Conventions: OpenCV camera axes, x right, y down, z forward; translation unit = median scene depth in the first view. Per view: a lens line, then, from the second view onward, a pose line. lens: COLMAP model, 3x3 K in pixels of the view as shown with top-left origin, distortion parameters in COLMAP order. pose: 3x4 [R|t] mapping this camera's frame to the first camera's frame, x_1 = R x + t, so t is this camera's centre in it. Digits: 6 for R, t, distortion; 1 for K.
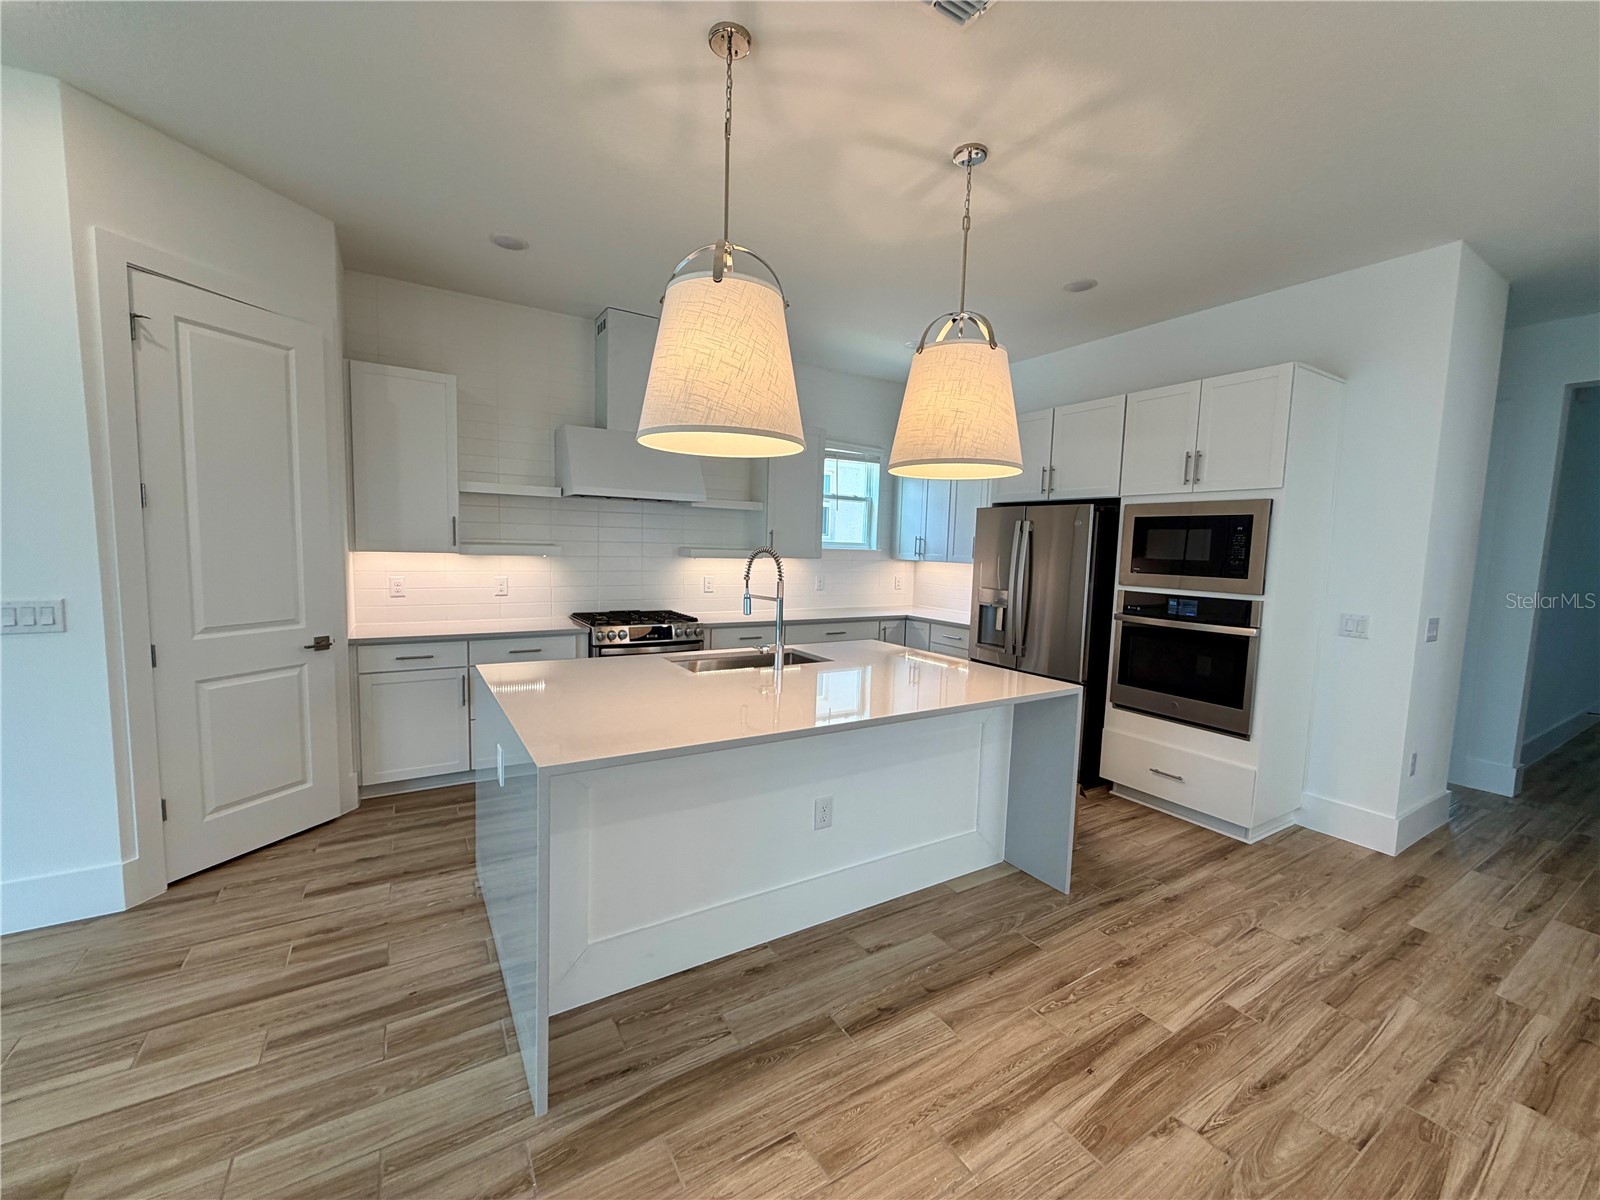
lens RADIAL K [[636.5, 0, 796.6], [0, 636.5, 601.2], [0, 0, 1]] dist [-0.001479, 0.000546]
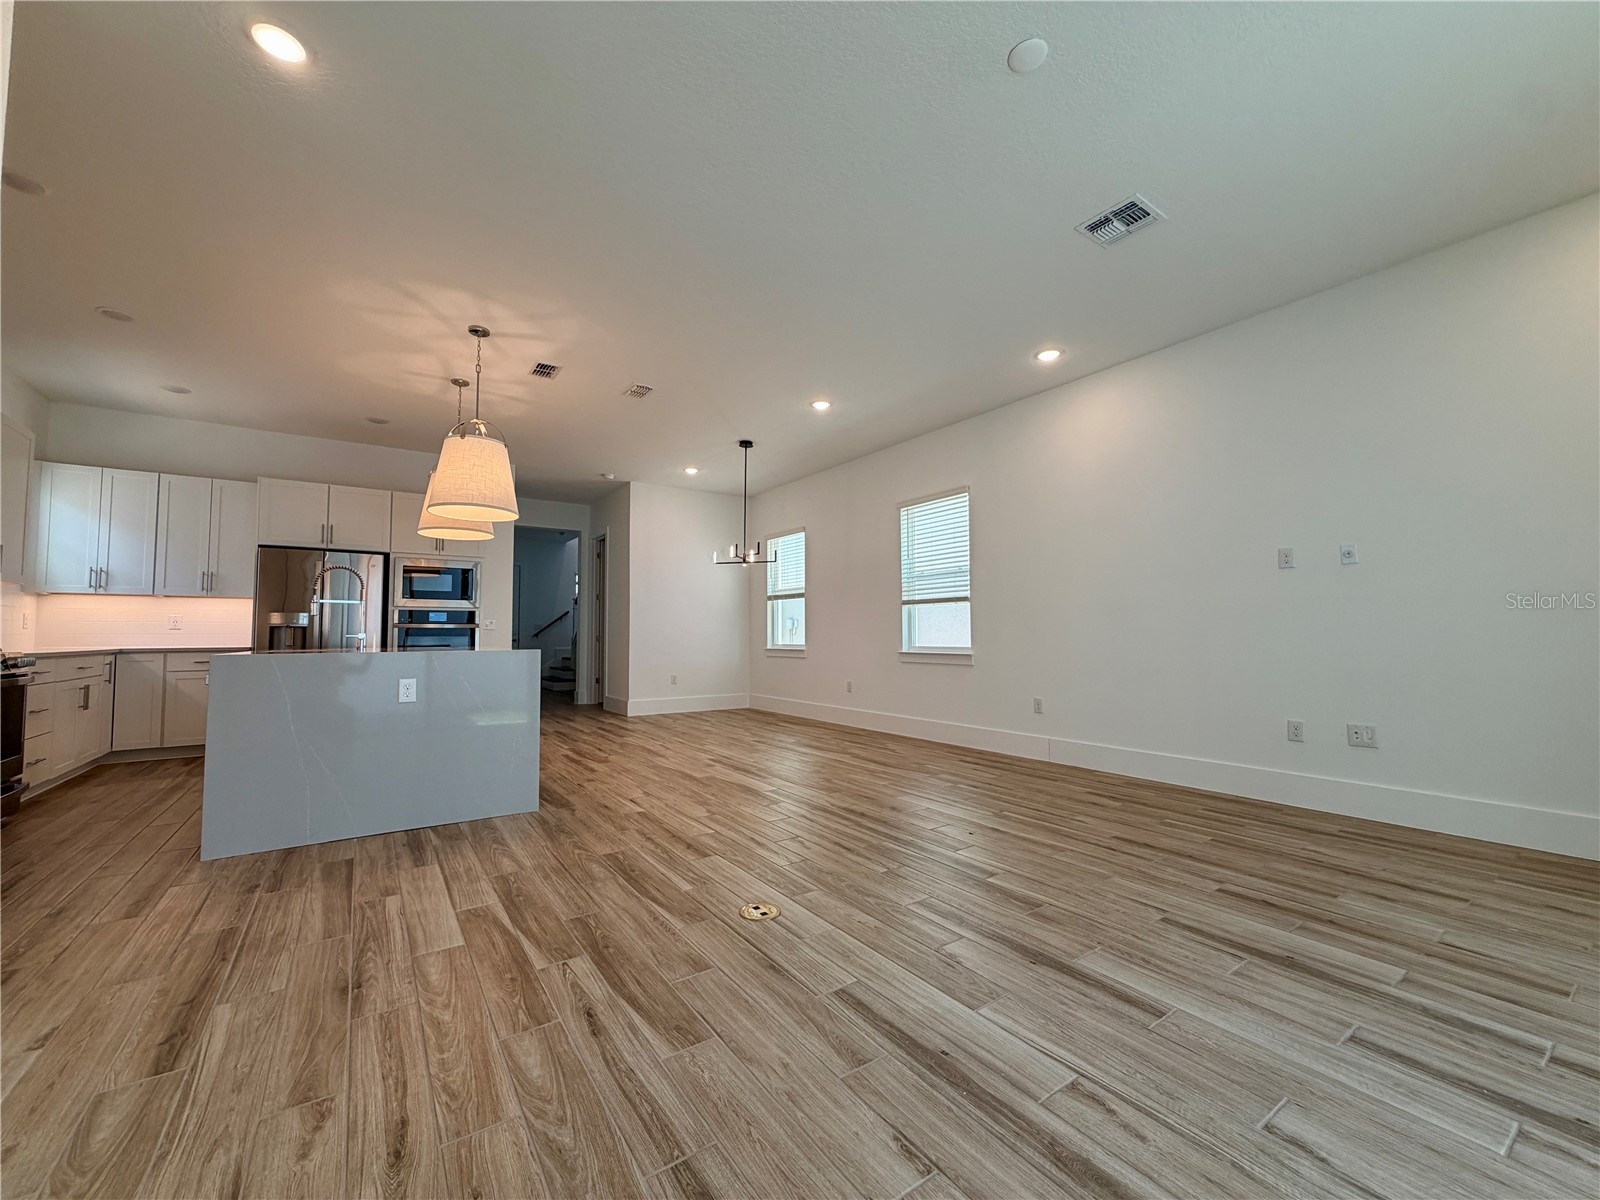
lens RADIAL K [[636.5, 0, 797.5], [0, 636.5, 602.0], [0, 0, 1]] dist [-0.001479, 0.000546]
pose [[-0.049025, 0.023137, 0.998530, -1.282894], [0.091417, 0.995639, -0.018582, 0.096928], [-0.994605, 0.090371, -0.050926, 0.065971]]
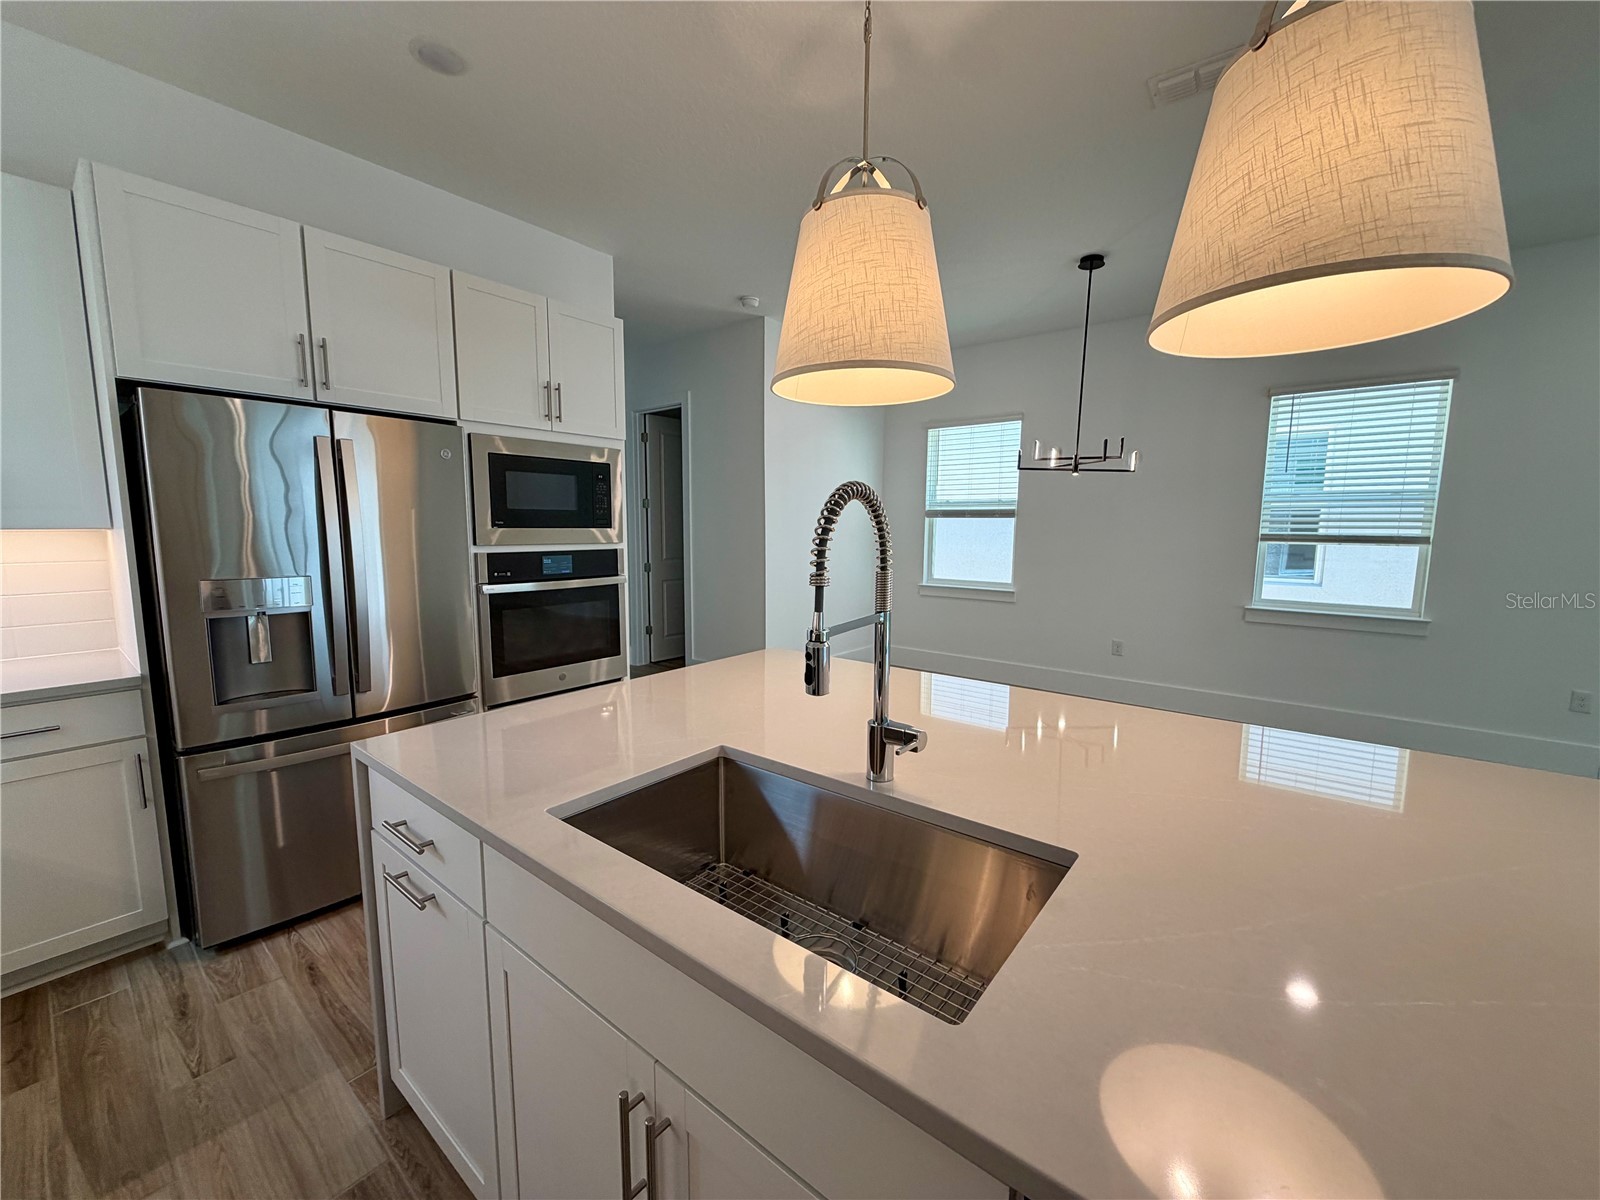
lens RADIAL K [[636.5, 0, 798.1], [0, 636.5, 602.0], [0, 0, 1]] dist [-0.001479, 0.000546]
pose [[-0.332638, -0.145349, 0.931786, -0.327267], [0.067245, 0.981880, 0.177169, -0.073386], [-0.940654, 0.121591, -0.316837, 0.988130]]
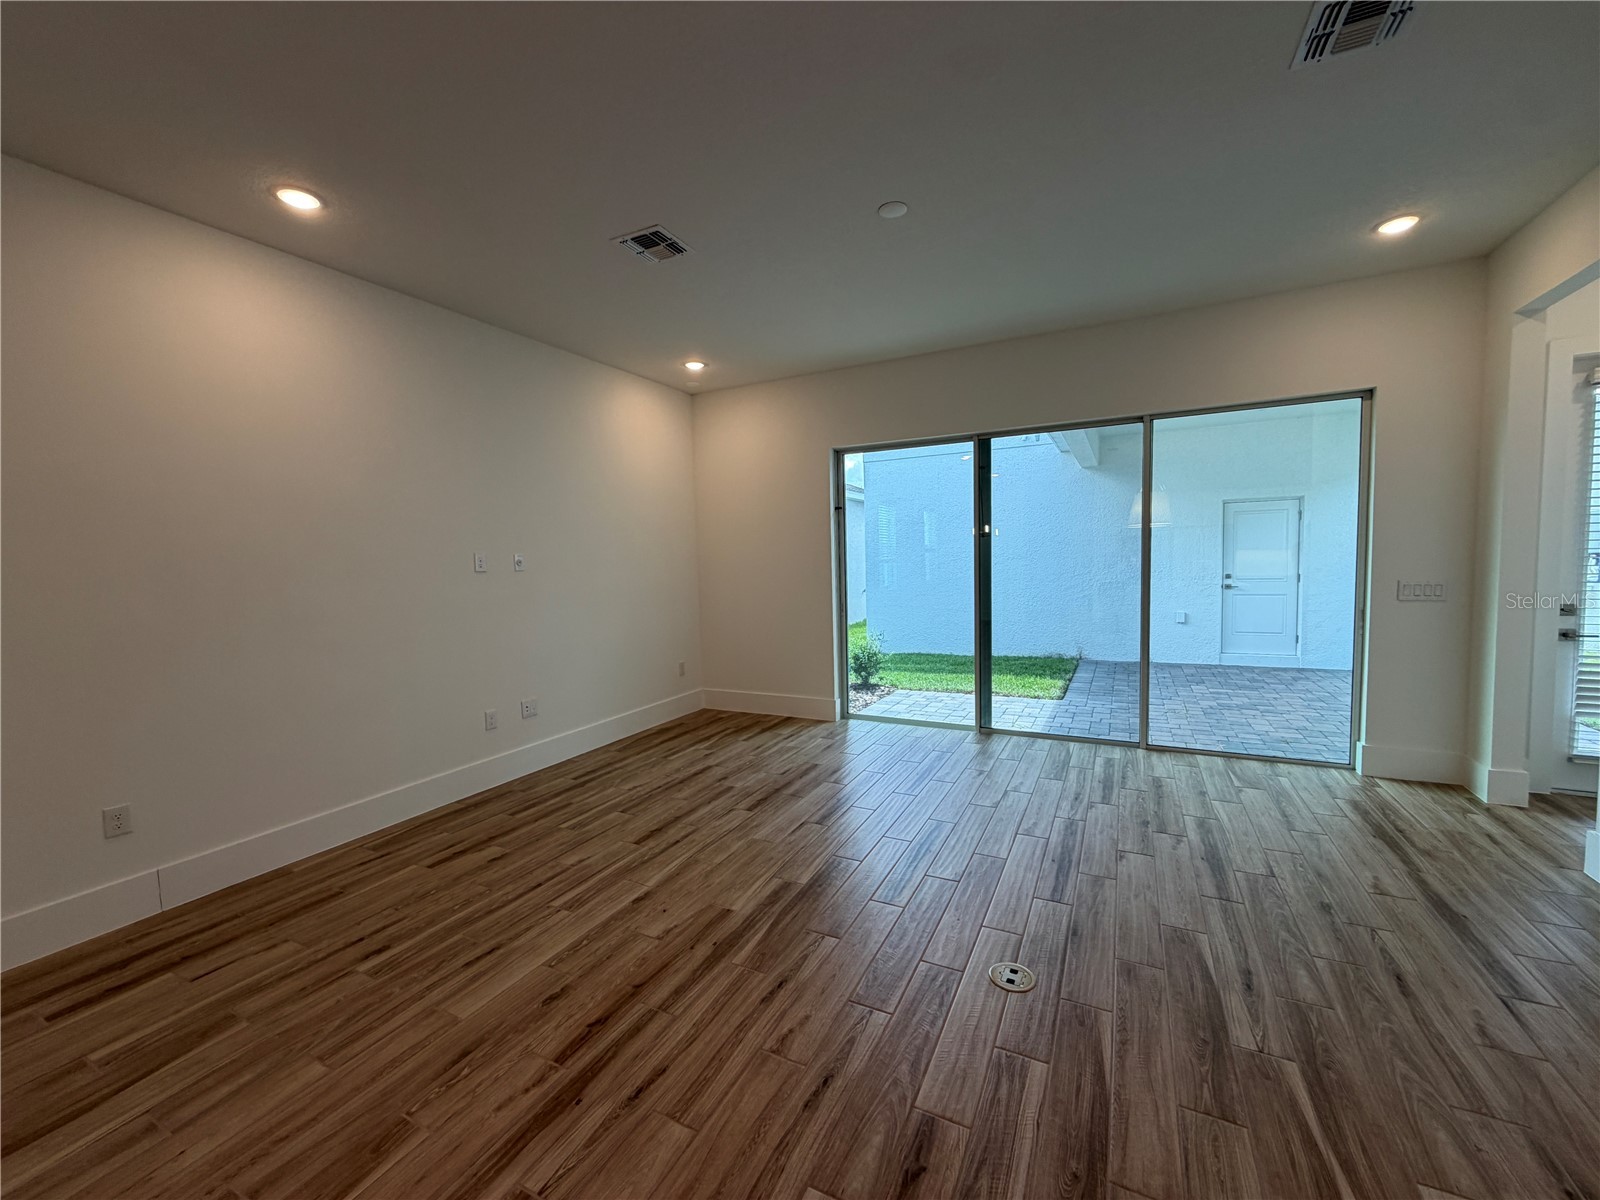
lens RADIAL K [[636.5, 0, 799.8], [0, 636.5, 602.0], [0, 0, 1]] dist [-0.001479, 0.000546]
pose [[-0.855685, 0.029319, -0.516666, -0.109688], [-0.045034, 0.990387, 0.130785, -0.030112], [0.515534, 0.135178, -0.846139, 0.471487]]
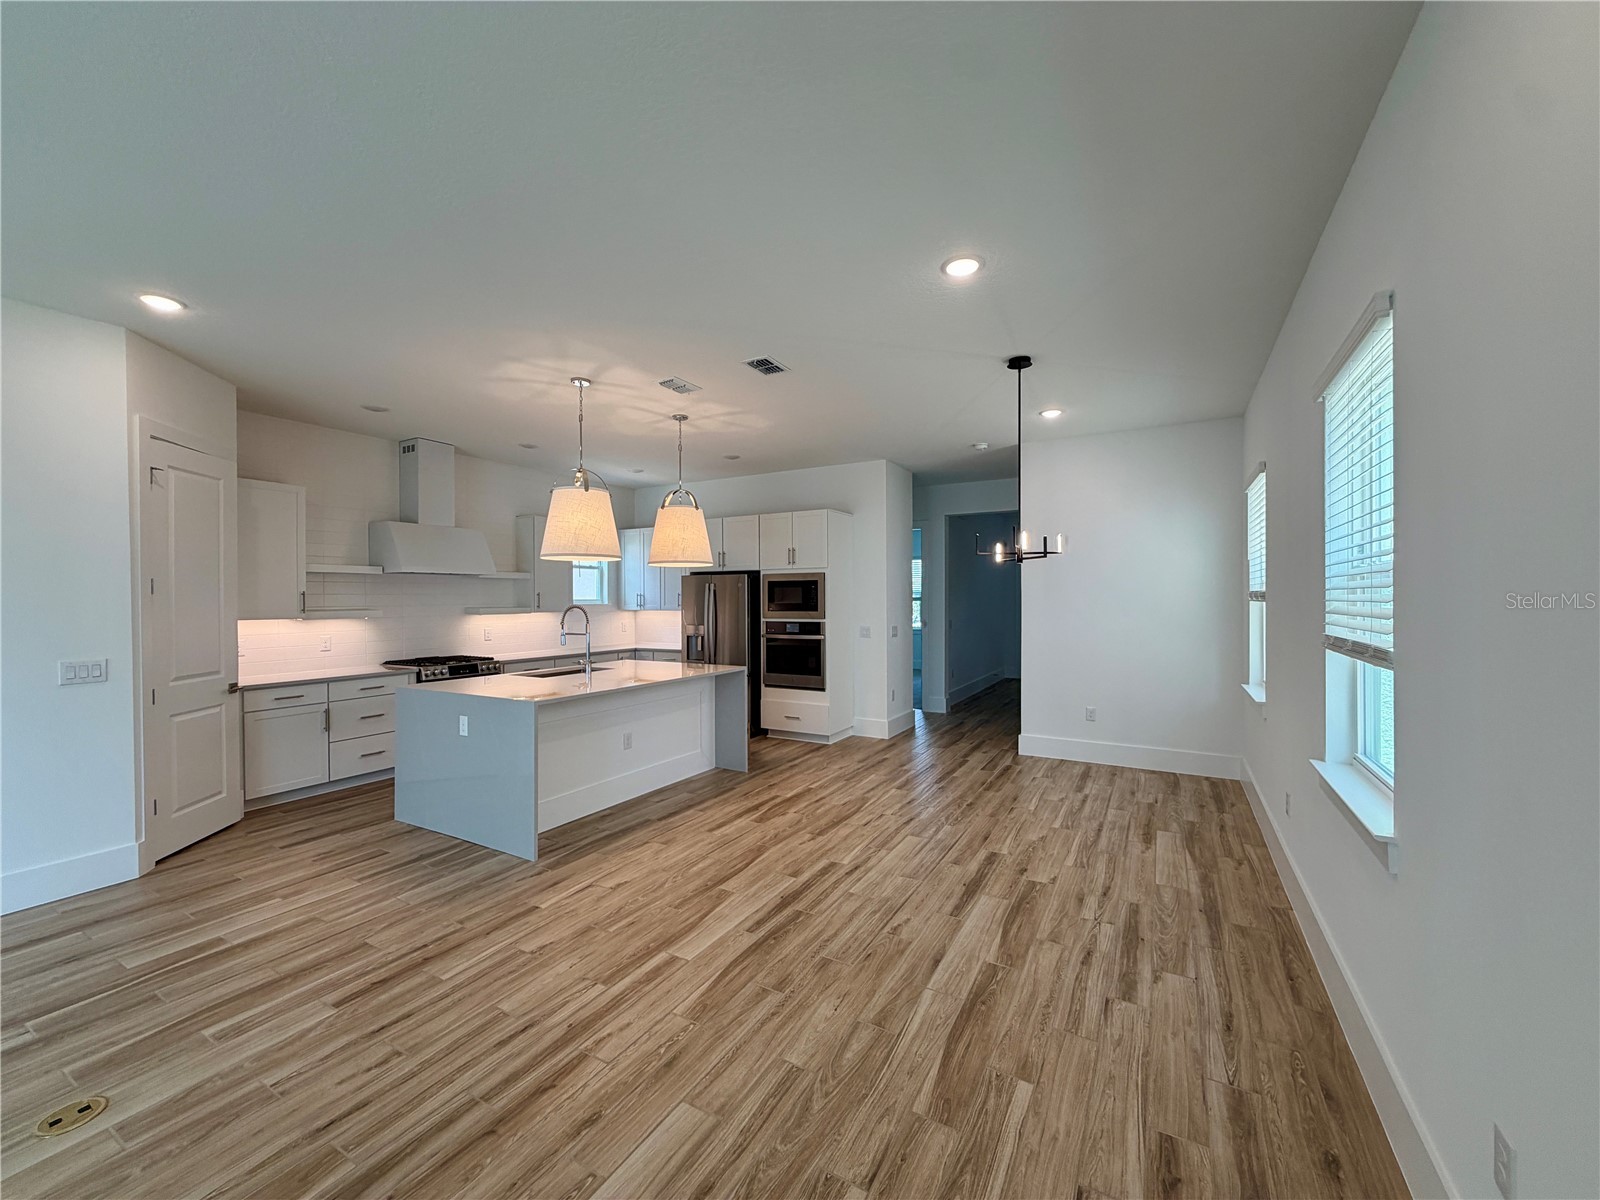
lens RADIAL K [[636.5, 0, 796.5], [0, 636.5, 601.0], [0, 0, 1]] dist [-0.001479, 0.000546]
pose [[0.878974, -0.036051, 0.475506, -0.297637], [0.073523, 0.995461, -0.060436, 0.046775], [-0.471168, 0.088082, 0.877634, -0.708162]]
